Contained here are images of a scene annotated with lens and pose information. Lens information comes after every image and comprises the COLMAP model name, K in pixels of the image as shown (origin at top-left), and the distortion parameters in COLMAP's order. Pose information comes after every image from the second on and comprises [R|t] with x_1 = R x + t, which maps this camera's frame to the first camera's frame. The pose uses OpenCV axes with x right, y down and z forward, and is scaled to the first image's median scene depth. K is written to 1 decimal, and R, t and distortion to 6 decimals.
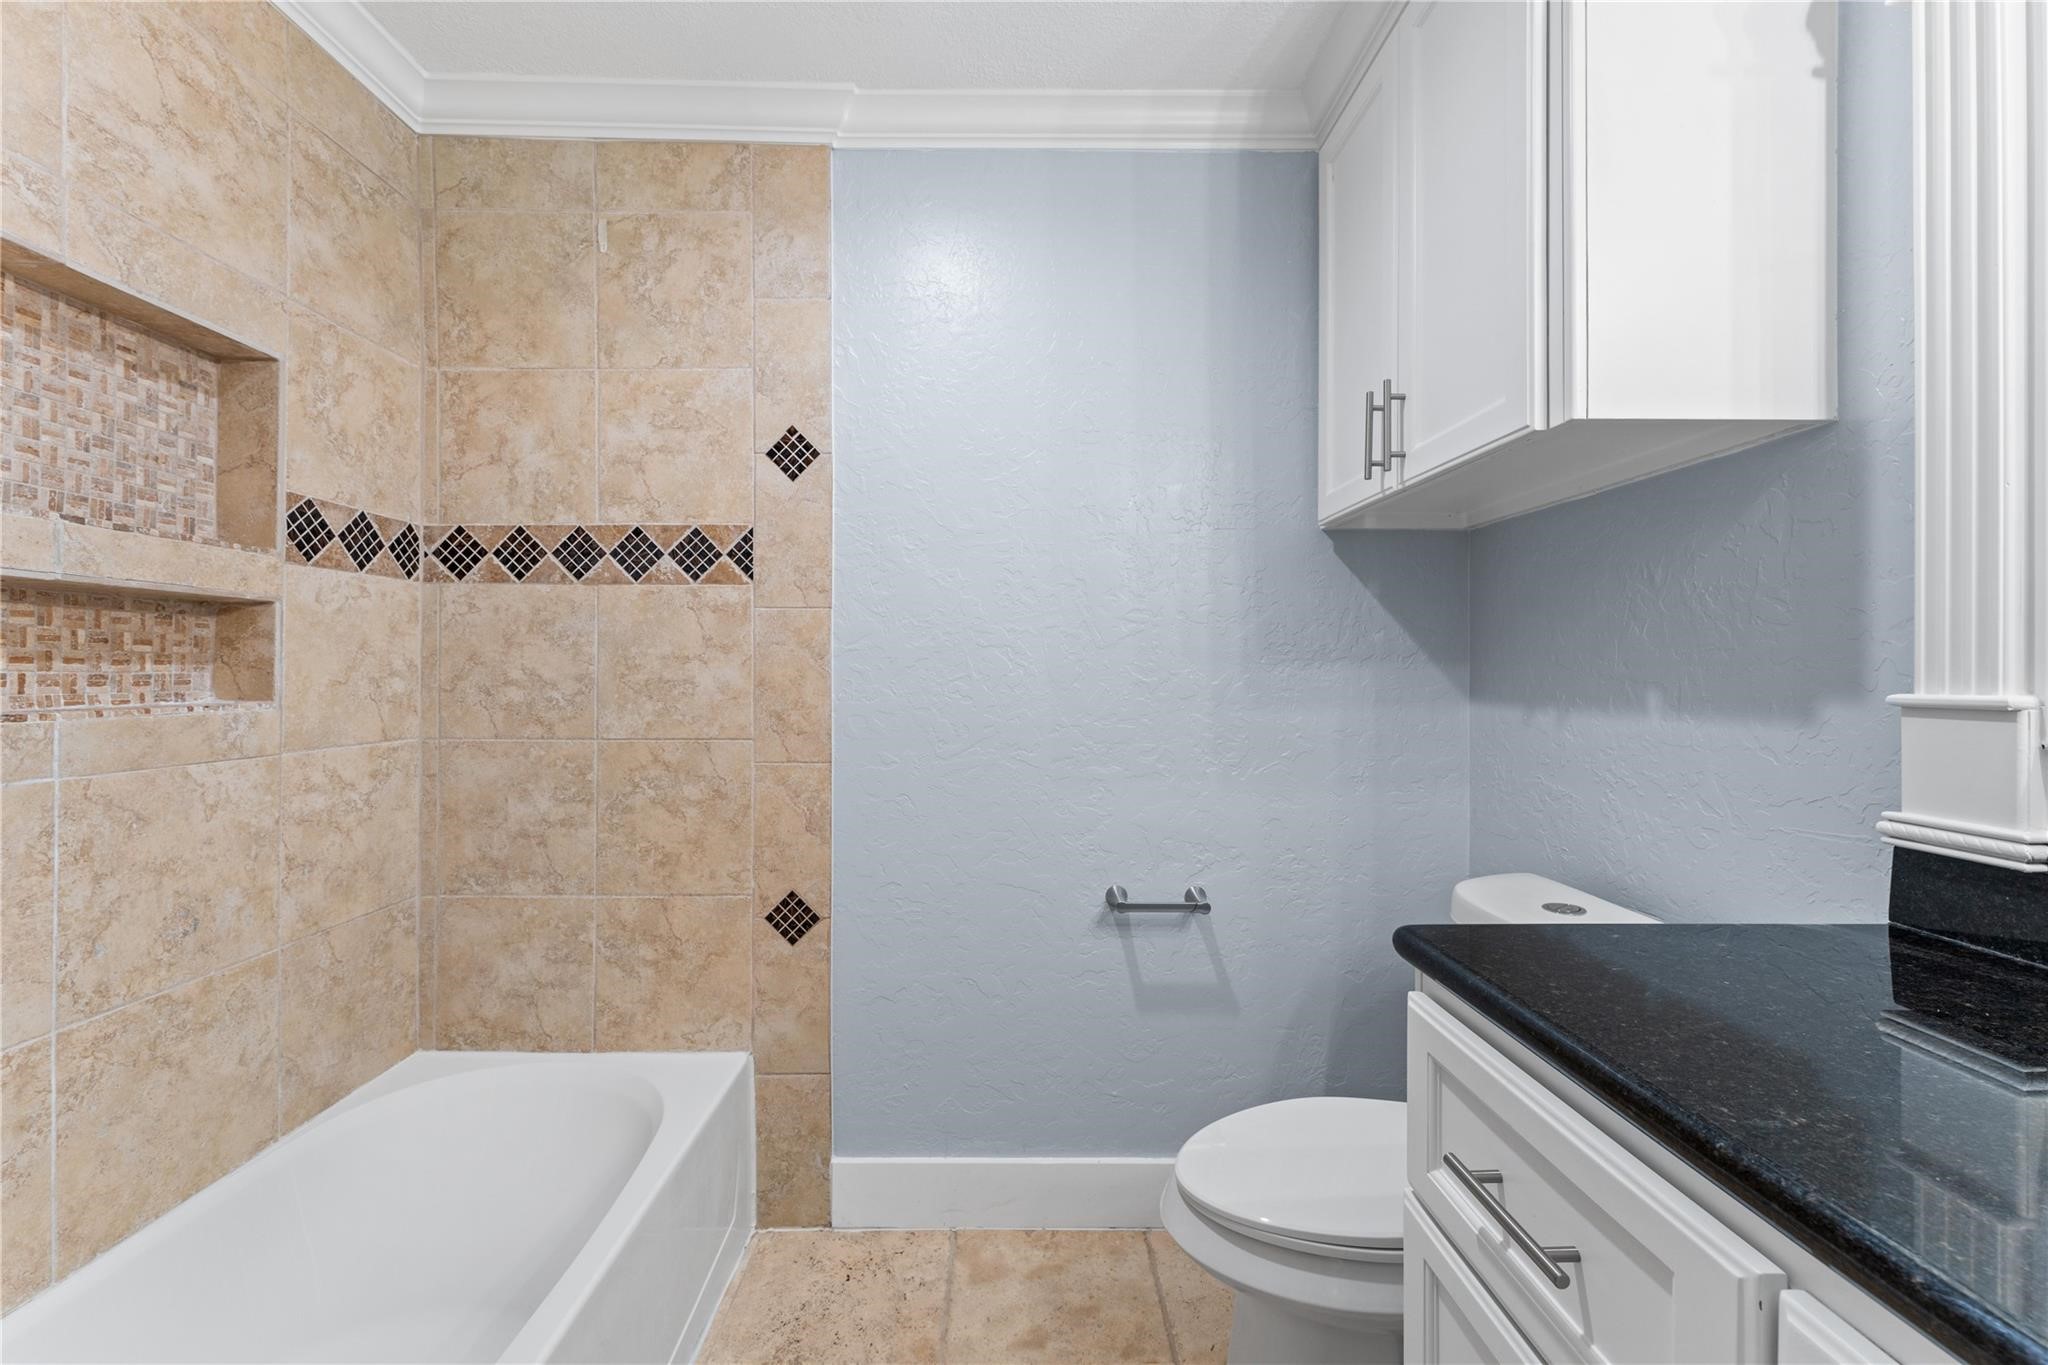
lens RADIAL K [[819.1, 0, 1019.9], [0, 819.1, 674.5], [0, 0, 1]] dist [0.000335, -0.000212]
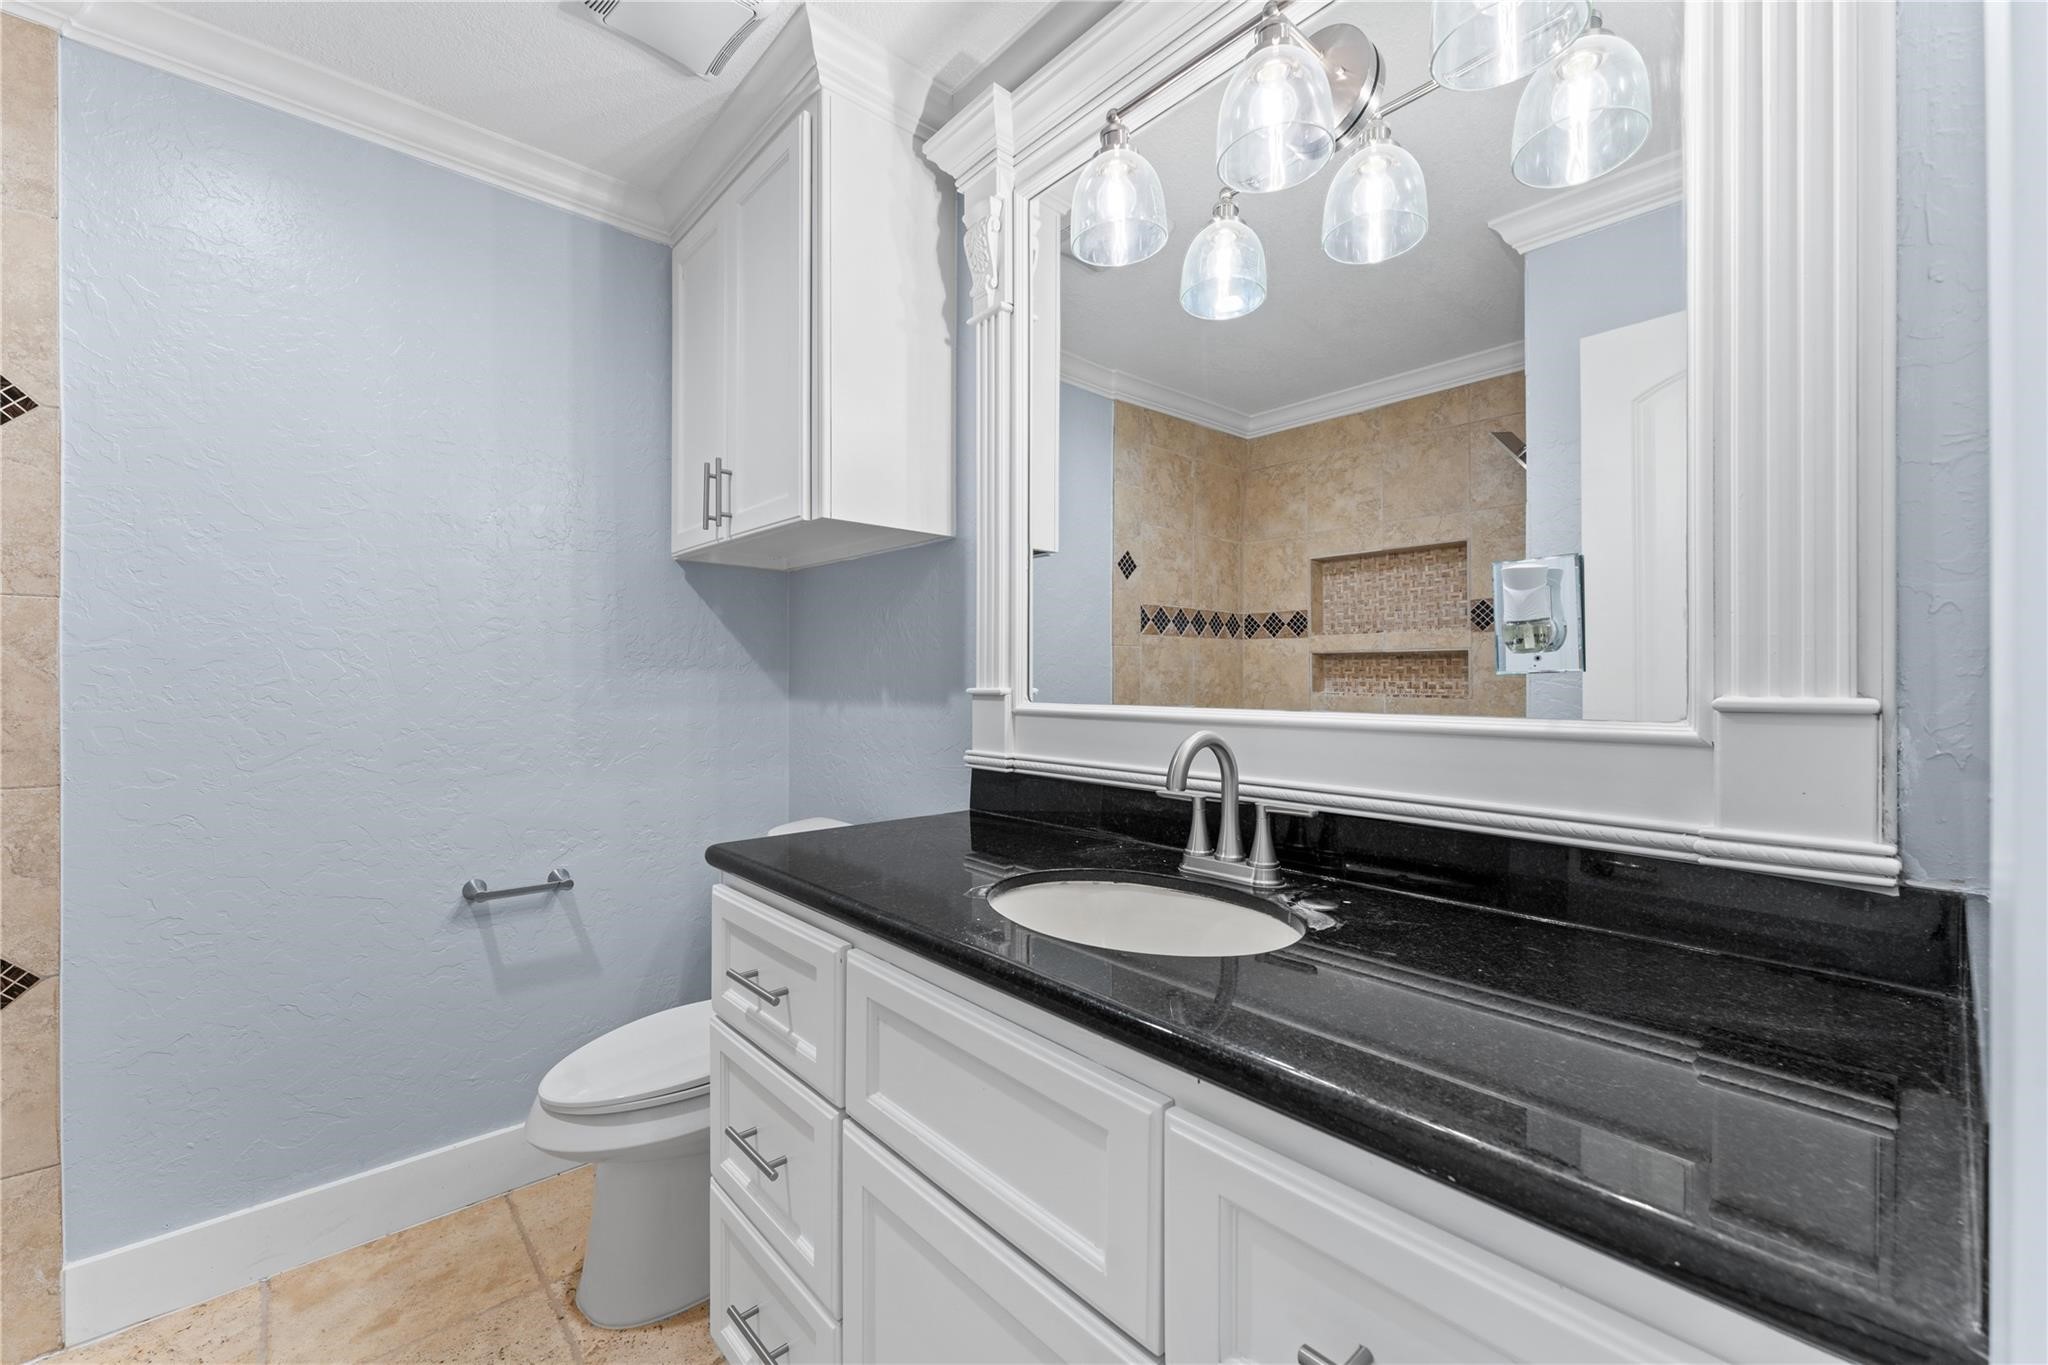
lens RADIAL K [[819.1, 0, 1019.7], [0, 819.1, 681.3], [0, 0, 1]] dist [0.000335, -0.000212]
pose [[0.752017, -0.000466, 0.659144, -0.052051], [0.000927, 1.000000, -0.000351, 0.004723], [-0.659143, 0.000875, 0.752017, -0.268652]]
